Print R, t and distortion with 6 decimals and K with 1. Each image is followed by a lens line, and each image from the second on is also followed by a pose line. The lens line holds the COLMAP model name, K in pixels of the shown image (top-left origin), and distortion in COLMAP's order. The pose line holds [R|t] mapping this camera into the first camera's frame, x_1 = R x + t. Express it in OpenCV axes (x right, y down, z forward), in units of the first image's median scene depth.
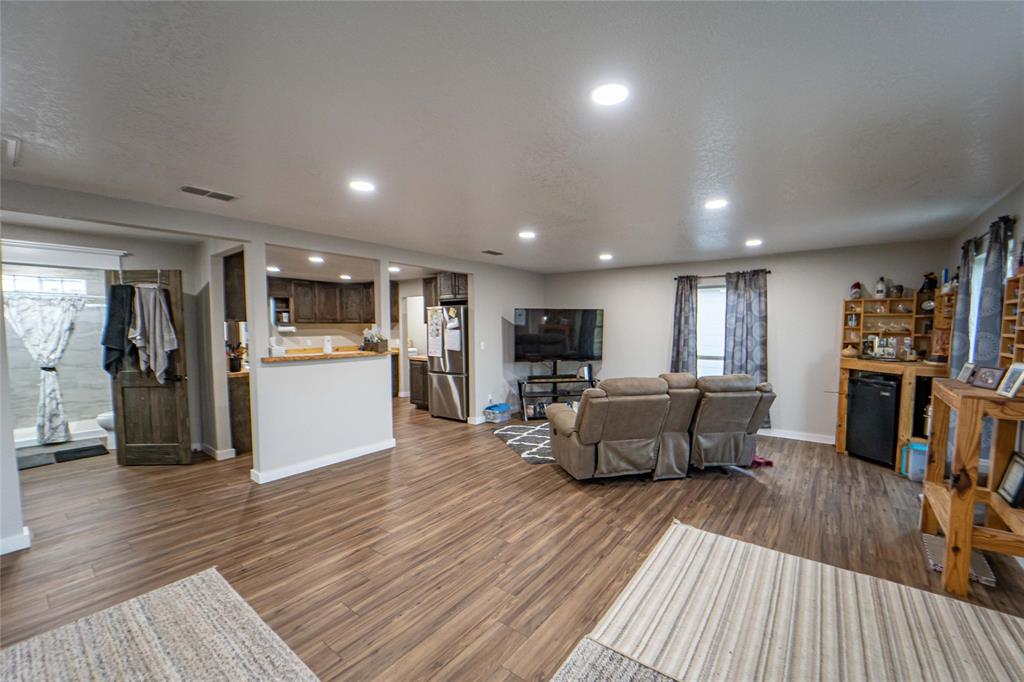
lens RADIAL K [[417.0, 0, 513.4], [0, 417.0, 349.9], [0, 0, 1]] dist [-0.019542, 0.000242]
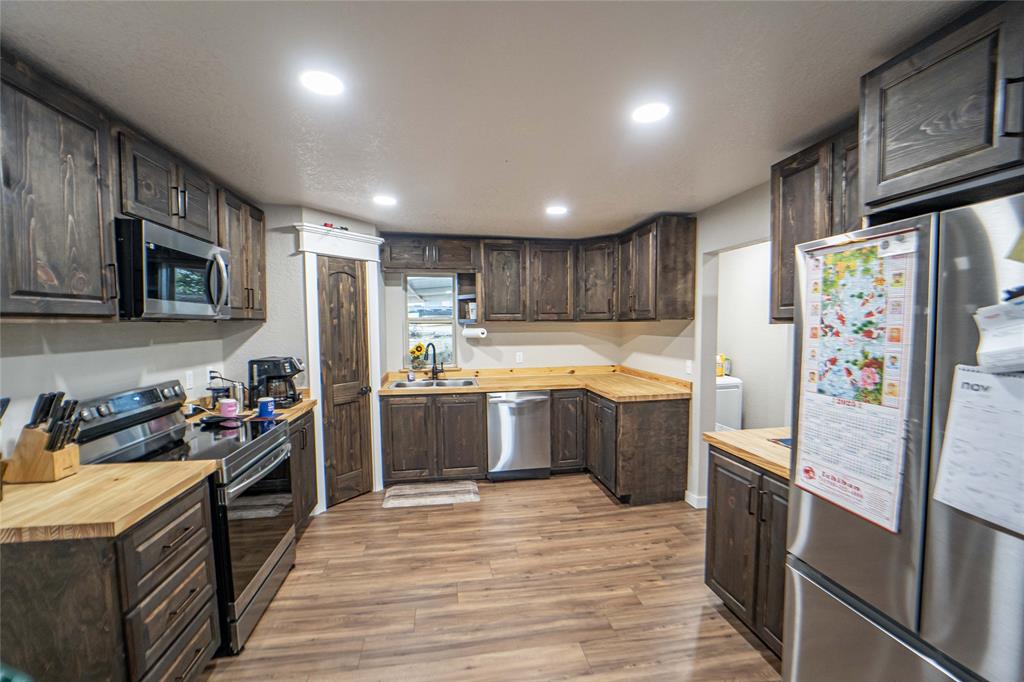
lens RADIAL K [[417.0, 0, 512.5], [0, 417.0, 346.8], [0, 0, 1]] dist [-0.019542, 0.000242]
pose [[0.734973, 0.037720, -0.677046, -0.249178], [-0.037029, 0.999194, 0.015471, -0.072811], [0.677085, 0.013700, 0.735778, 1.102926]]
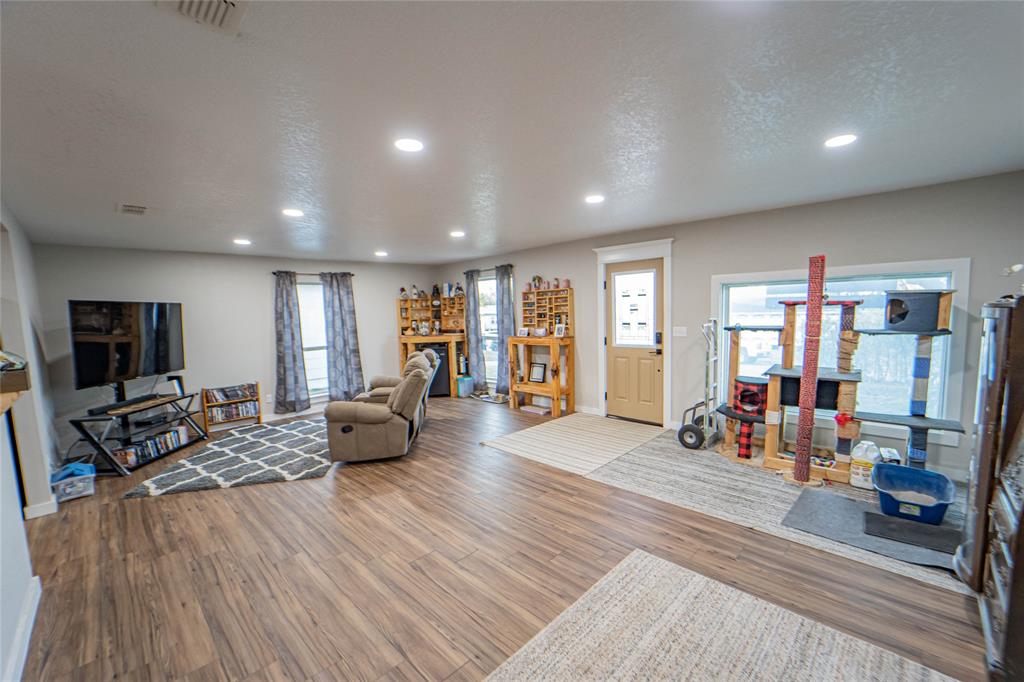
lens RADIAL K [[417.0, 0, 516.4], [0, 417.0, 353.5], [0, 0, 1]] dist [-0.019542, 0.000242]
pose [[0.112107, -0.103810, 0.988259, -0.707428], [0.090898, 0.991430, 0.093832, -0.028899], [-0.989530, 0.079312, 0.120582, 0.434125]]
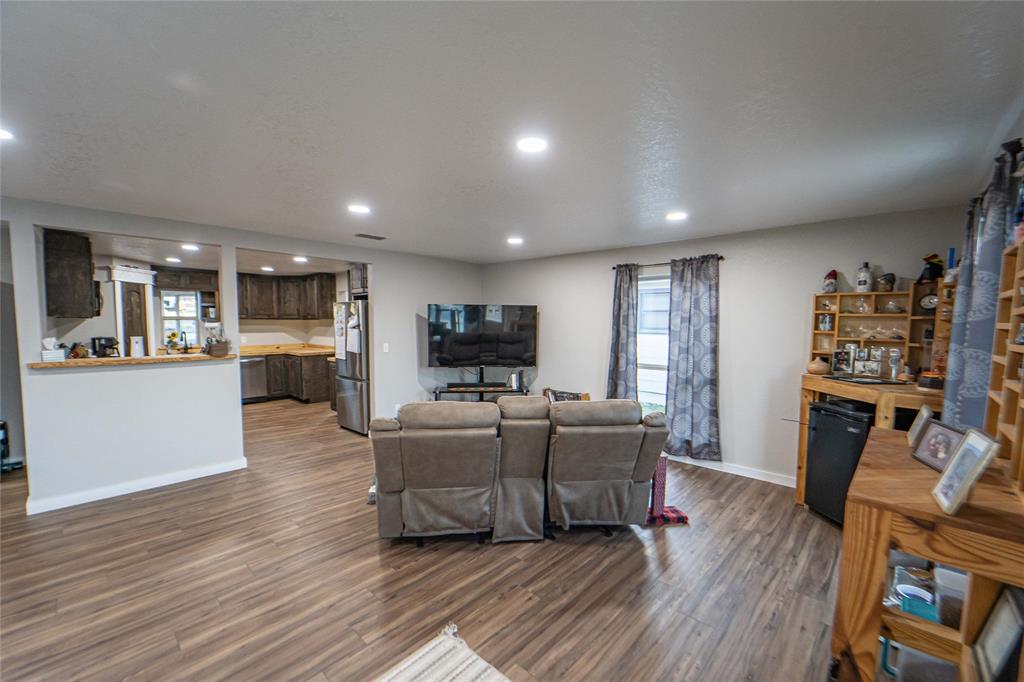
lens RADIAL K [[417.0, 0, 512.9], [0, 417.0, 349.0], [0, 0, 1]] dist [-0.019542, 0.000242]
pose [[0.995988, 0.014405, -0.088319, 0.355376], [-0.013692, 0.999869, 0.008680, -0.024902], [0.088433, -0.007436, 0.996054, 0.235126]]
